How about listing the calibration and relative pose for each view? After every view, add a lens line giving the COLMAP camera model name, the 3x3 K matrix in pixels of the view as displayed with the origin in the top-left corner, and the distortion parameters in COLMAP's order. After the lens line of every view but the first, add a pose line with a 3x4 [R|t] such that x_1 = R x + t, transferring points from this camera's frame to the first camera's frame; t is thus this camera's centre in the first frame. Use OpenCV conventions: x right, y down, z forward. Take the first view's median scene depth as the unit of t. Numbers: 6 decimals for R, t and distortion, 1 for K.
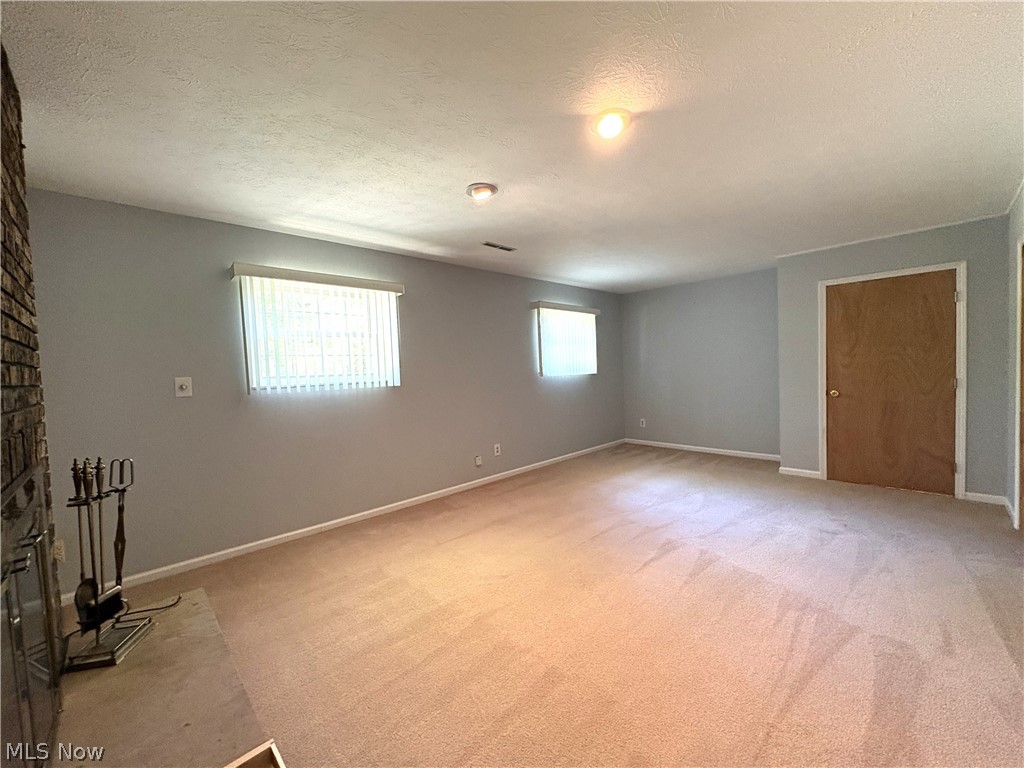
lens RADIAL K [[409.0, 0, 510.8], [0, 409.0, 385.4], [0, 0, 1]] dist [-0.000337, -0.000028]
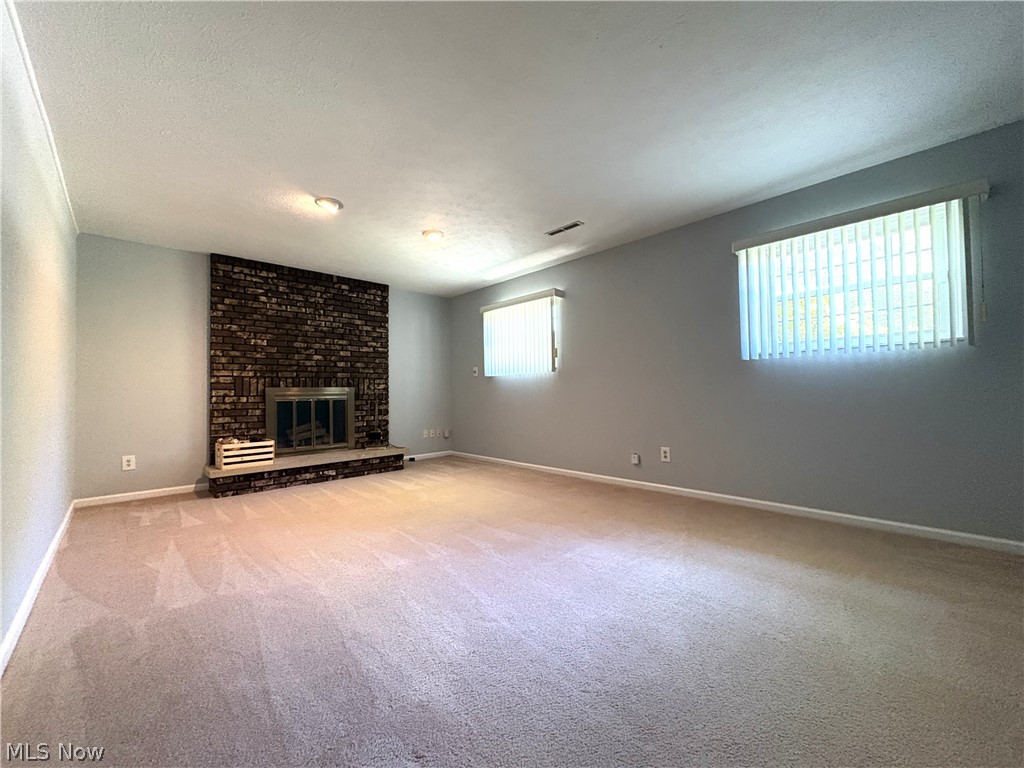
lens RADIAL K [[409.0, 0, 510.8], [0, 409.0, 385.4], [0, 0, 1]] dist [-0.000337, -0.000028]
pose [[-0.009599, 0.020397, -0.999746, 0.942740], [-0.026181, 0.999444, 0.020642, 0.018890], [0.999611, 0.026373, -0.009060, 0.874177]]
